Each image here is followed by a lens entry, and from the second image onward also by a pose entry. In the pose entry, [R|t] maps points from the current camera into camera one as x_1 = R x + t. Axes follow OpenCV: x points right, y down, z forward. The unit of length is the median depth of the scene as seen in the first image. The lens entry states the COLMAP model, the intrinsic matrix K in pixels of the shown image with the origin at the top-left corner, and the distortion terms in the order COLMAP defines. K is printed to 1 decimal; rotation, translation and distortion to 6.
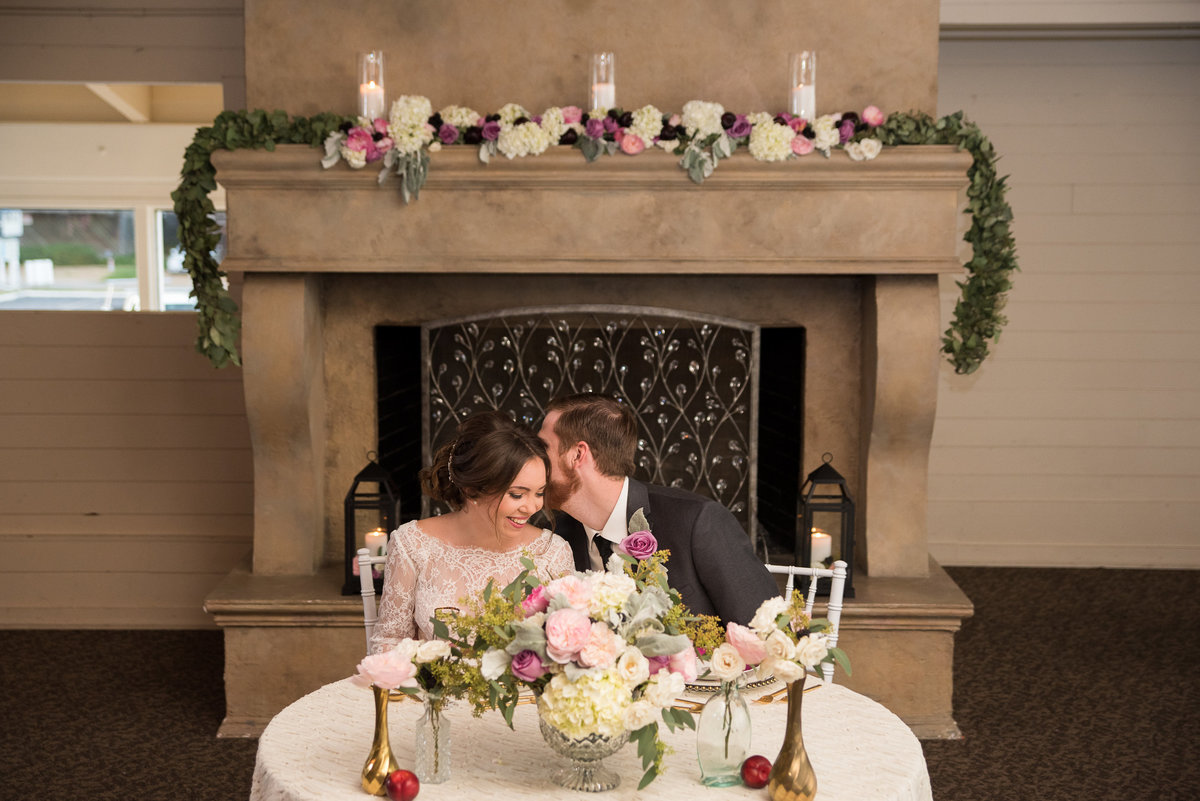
lens RADIAL K [[1848.4, 0, 594.1], [0, 1848.4, 400.0], [0, 0, 1]] dist [0.009741, 0.000000]
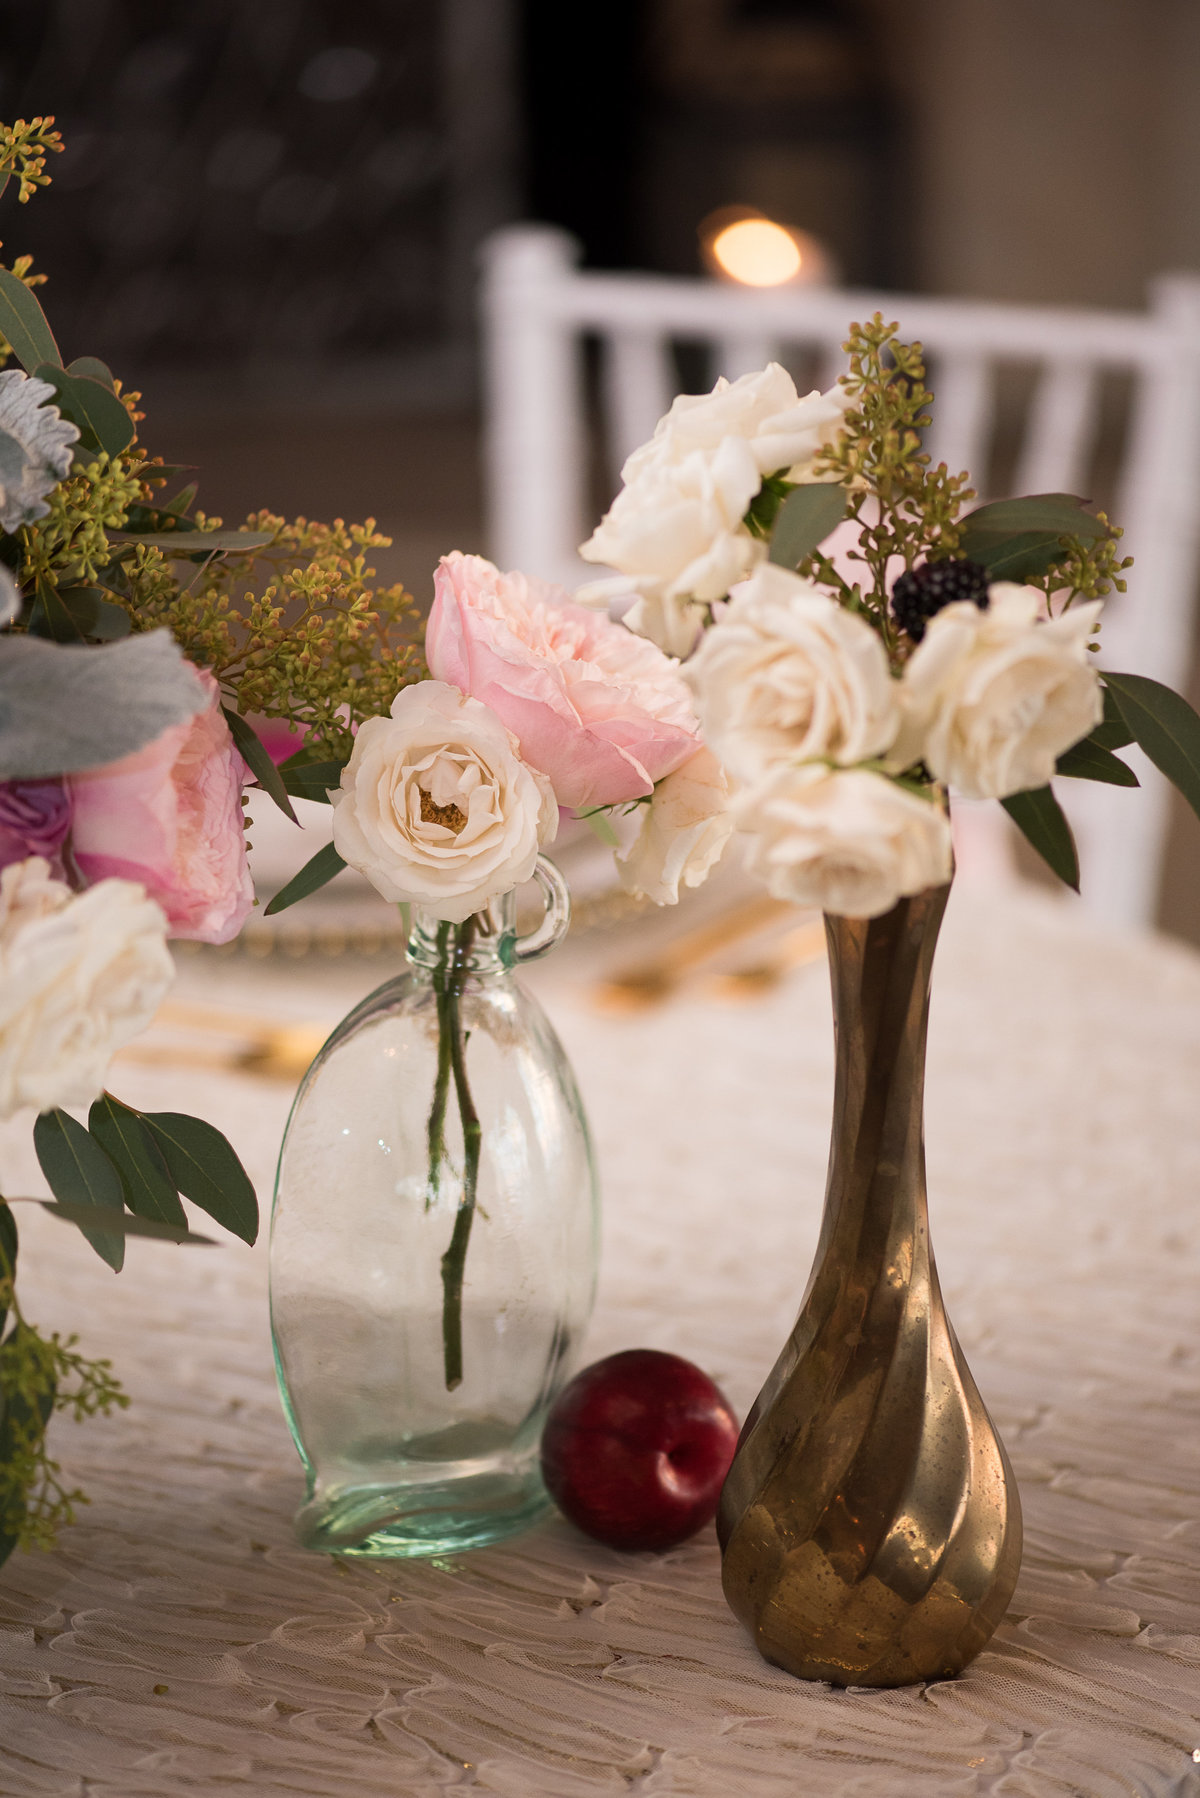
lens RADIAL K [[5557.2, 0, 599.8], [0, 5557.2, 896.9], [0, 0, 1]] dist [-0.256834, 0.000000]
pose [[0.992868, -0.045799, 0.110066, 0.033333], [0.027851, 0.986823, 0.159390, 0.076134], [-0.115916, -0.155188, 0.981061, 0.541228]]
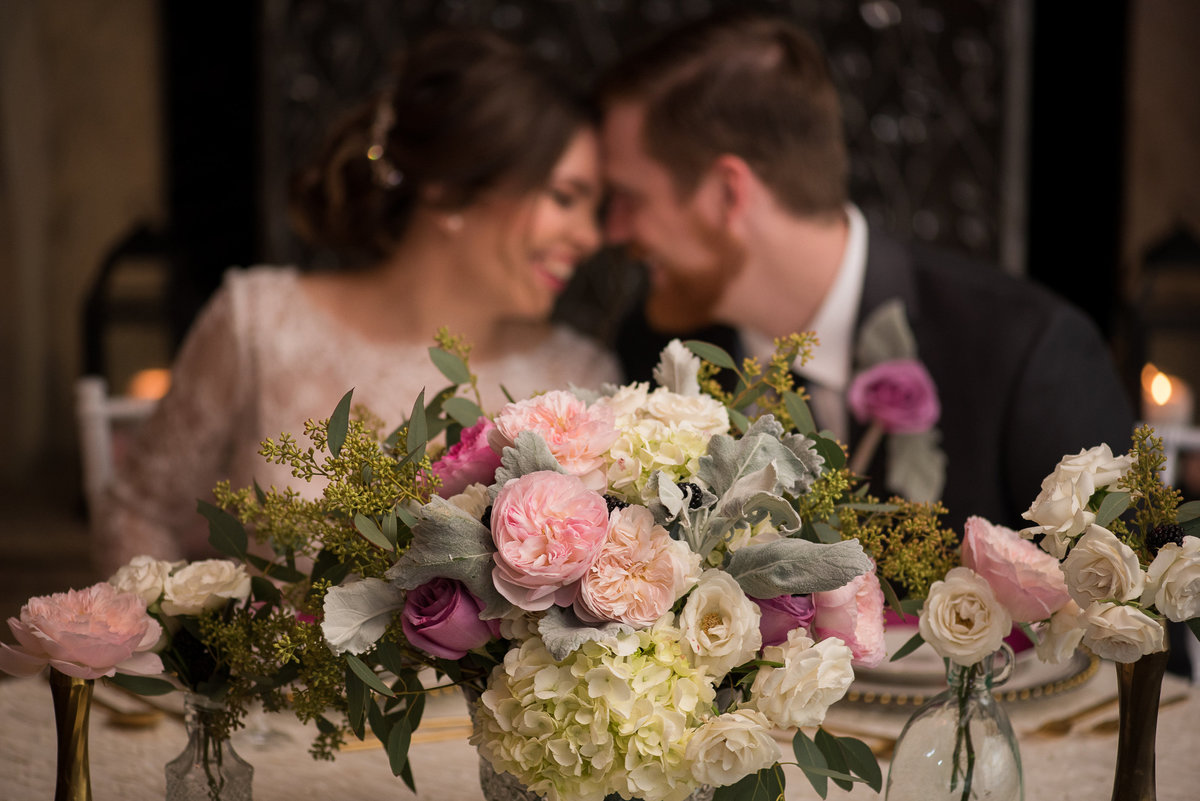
lens RADIAL K [[3708.9, 0, 600.6], [0, 3708.9, 401.8], [0, 0, 1]] dist [-0.256834, 0.000000]
pose [[0.999779, 0.002299, -0.020899, 0.012312], [-0.001186, 0.998590, 0.053073, 0.057291], [0.020992, -0.053037, 0.998372, 0.234910]]
